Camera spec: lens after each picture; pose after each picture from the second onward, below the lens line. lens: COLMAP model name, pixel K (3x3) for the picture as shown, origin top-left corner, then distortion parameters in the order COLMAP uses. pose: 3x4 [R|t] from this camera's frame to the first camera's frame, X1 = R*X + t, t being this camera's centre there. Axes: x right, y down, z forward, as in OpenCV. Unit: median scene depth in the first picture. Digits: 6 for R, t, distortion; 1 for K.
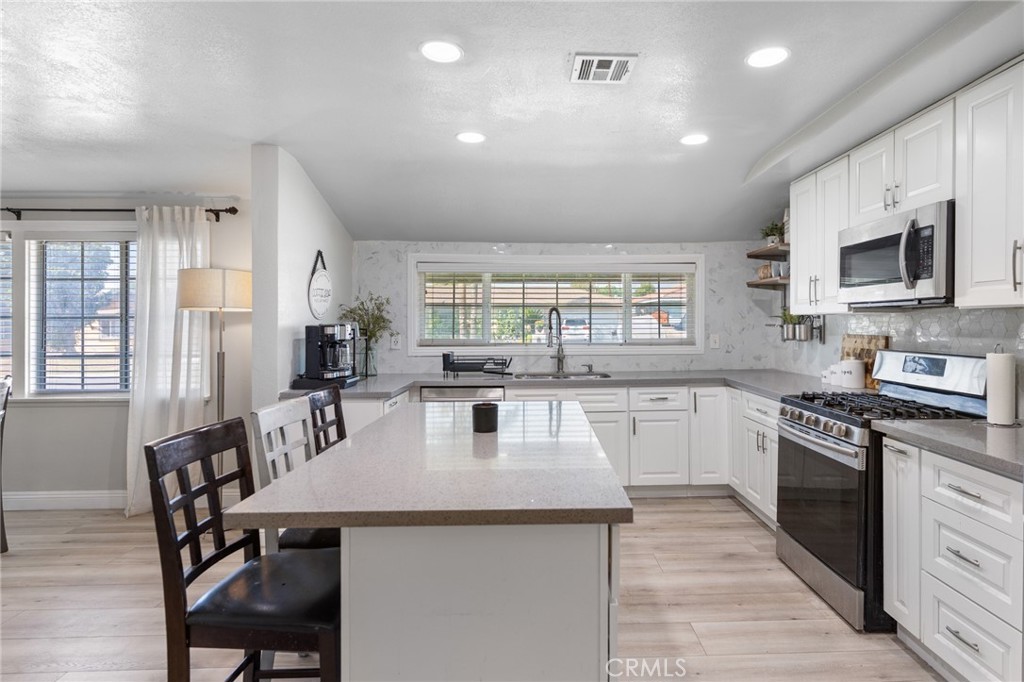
lens RADIAL K [[537.5, 0, 554.5], [0, 537.5, 322.7], [0, 0, 1]] dist [0.006014, -0.002514]
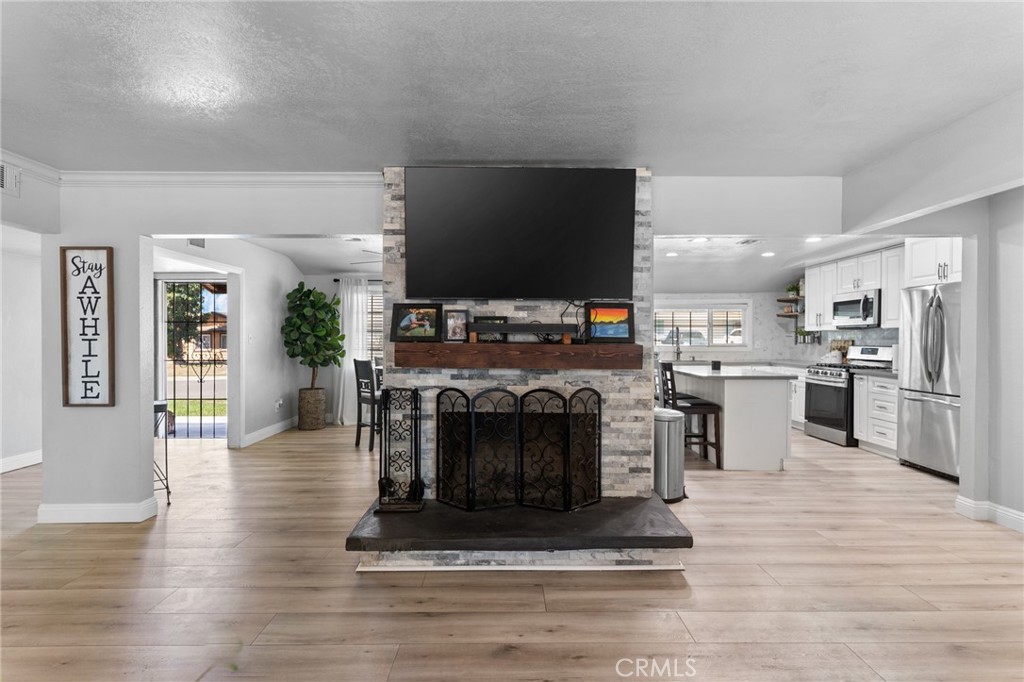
lens RADIAL K [[492.7, 0, 507.9], [0, 492.7, 340.4], [0, 0, 1]] dist [0.000962, -0.000269]
pose [[0.999397, 0.002781, -0.034598, -0.725676], [-0.002669, 0.999991, 0.003269, 0.021586], [0.034607, -0.003175, 0.999396, -1.069302]]
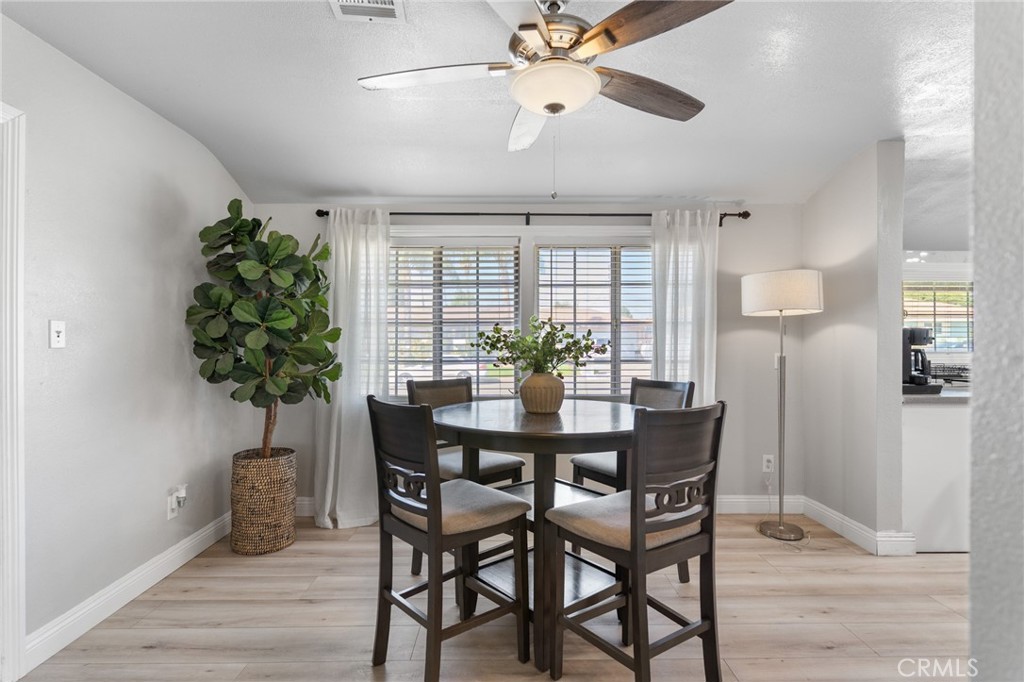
lens RADIAL K [[492.7, 0, 508.4], [0, 492.7, 344.5], [0, 0, 1]] dist [0.000962, -0.000269]
pose [[0.999630, 0.003222, -0.027019, -1.153863], [-0.003021, 0.999968, 0.007472, 0.028799], [0.027042, -0.007388, 0.999607, 0.091195]]
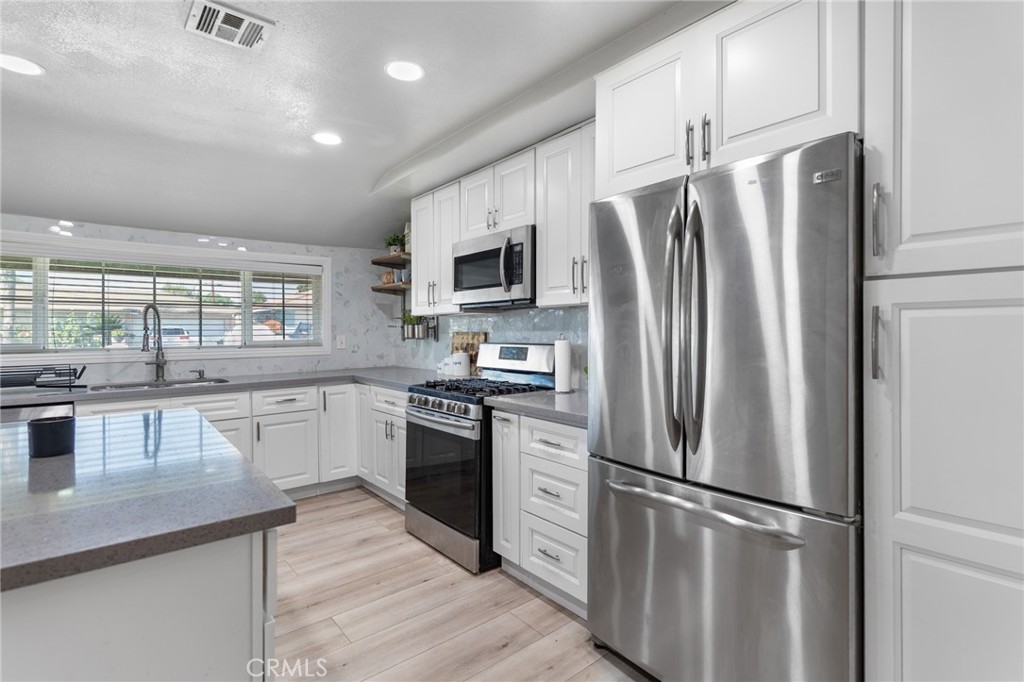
lens RADIAL K [[492.7, 0, 512.7], [0, 492.7, 331.8], [0, 0, 1]] dist [0.000962, -0.000269]
pose [[0.796313, -0.003641, 0.604873, -0.022115], [0.004426, 0.999990, 0.000193, 0.022271], [-0.604868, 0.002524, 0.796322, 0.050293]]
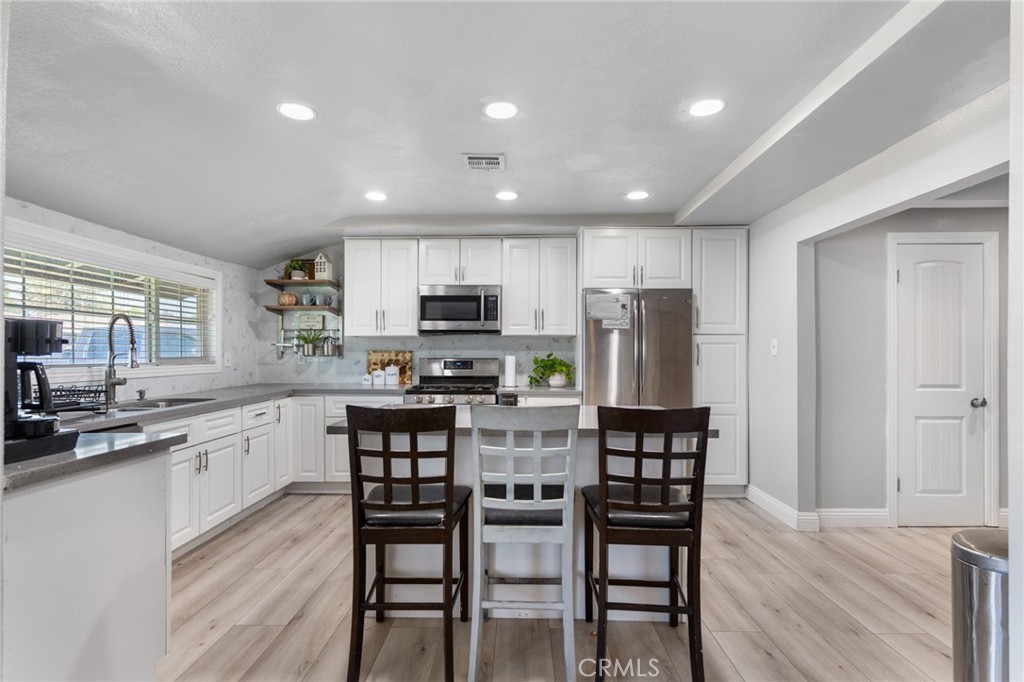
lens RADIAL K [[492.7, 0, 509.9], [0, 492.7, 351.5], [0, 0, 1]] dist [0.000962, -0.000269]
pose [[0.060016, 0.006015, 0.998179, -0.834218], [-0.001413, 0.999981, -0.005941, 0.033649], [-0.998196, -0.001054, 0.060023, 0.569398]]
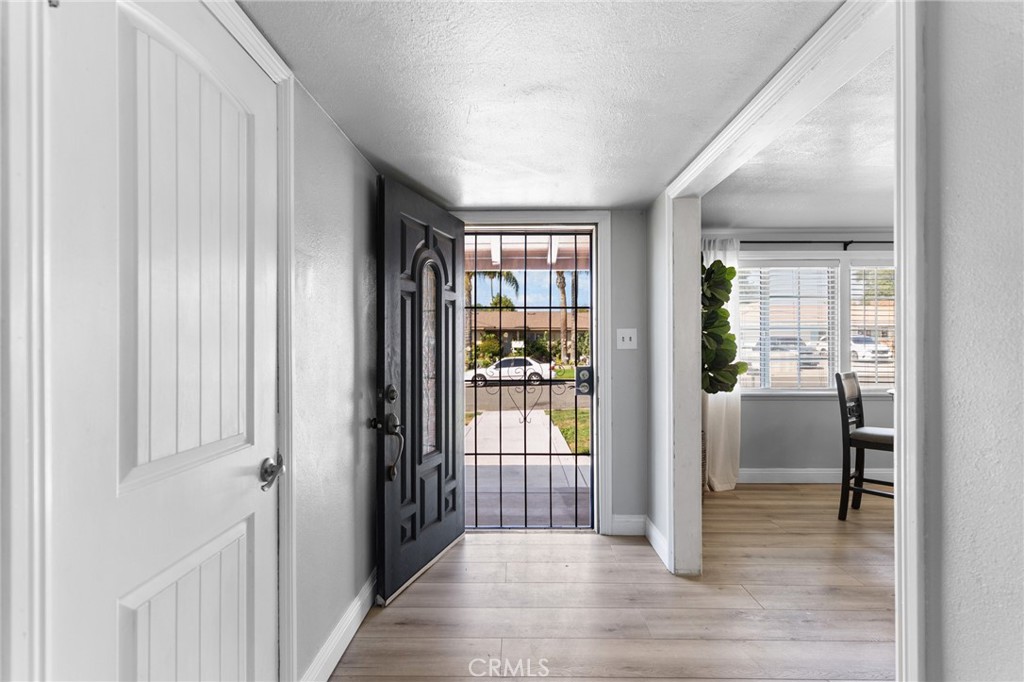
lens RADIAL K [[492.7, 0, 514.6], [0, 492.7, 350.6], [0, 0, 1]] dist [0.000962, -0.000269]
pose [[0.999413, 0.001673, -0.034204, -1.974306], [-0.001472, 0.999981, 0.005921, 0.039905], [0.034214, -0.005868, 0.999397, -0.190958]]
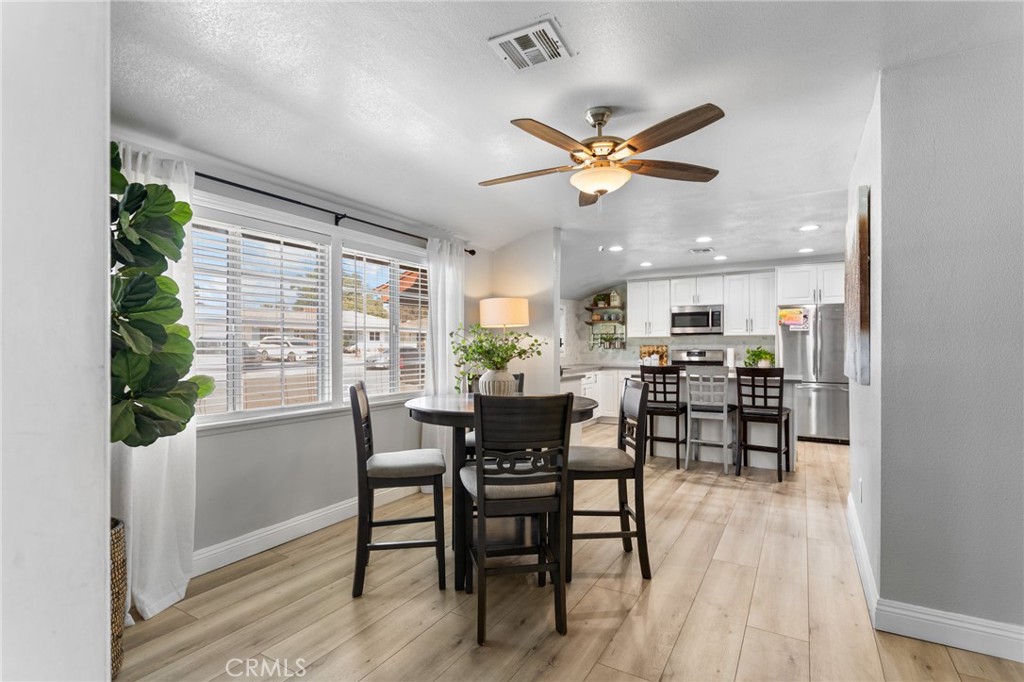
lens RADIAL K [[492.7, 0, 513.2], [0, 492.7, 343.9], [0, 0, 1]] dist [0.000962, -0.000269]
pose [[0.540130, 0.007269, 0.841550, -1.806962], [0.000547, 0.999959, -0.008989, 0.037112], [-0.841581, 0.005316, 0.540104, 0.284526]]
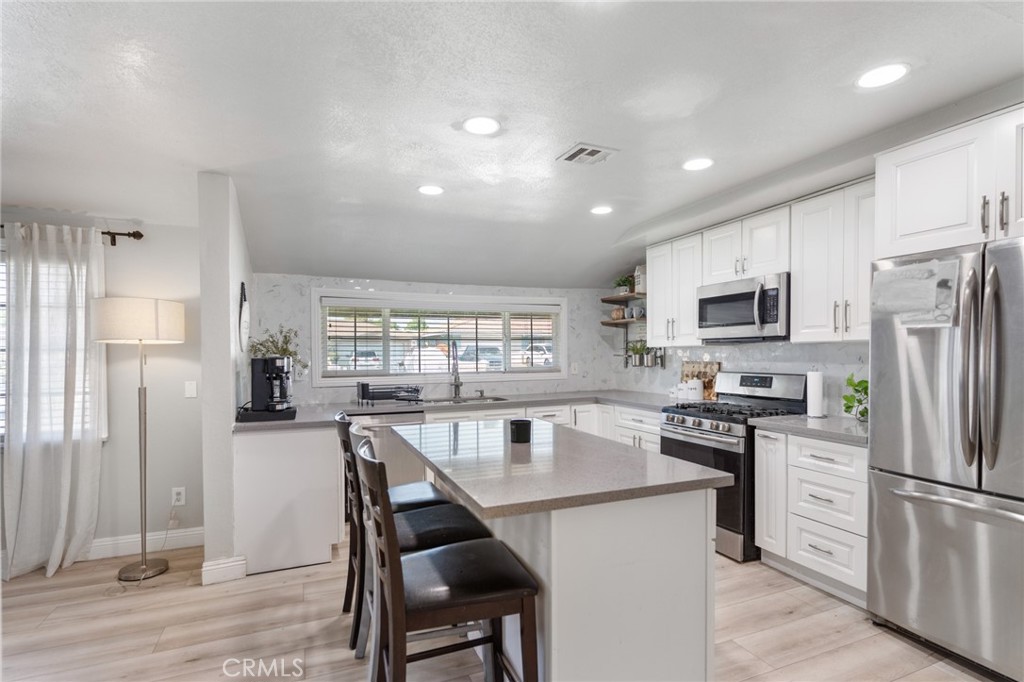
lens RADIAL K [[492.7, 0, 509.4], [0, 492.7, 359.5], [0, 0, 1]] dist [0.000962, -0.000269]
pose [[0.937635, -0.008864, 0.347509, -0.334518], [0.005318, 0.999924, 0.011156, 0.000241], [-0.347581, -0.008612, 0.937610, -0.026248]]
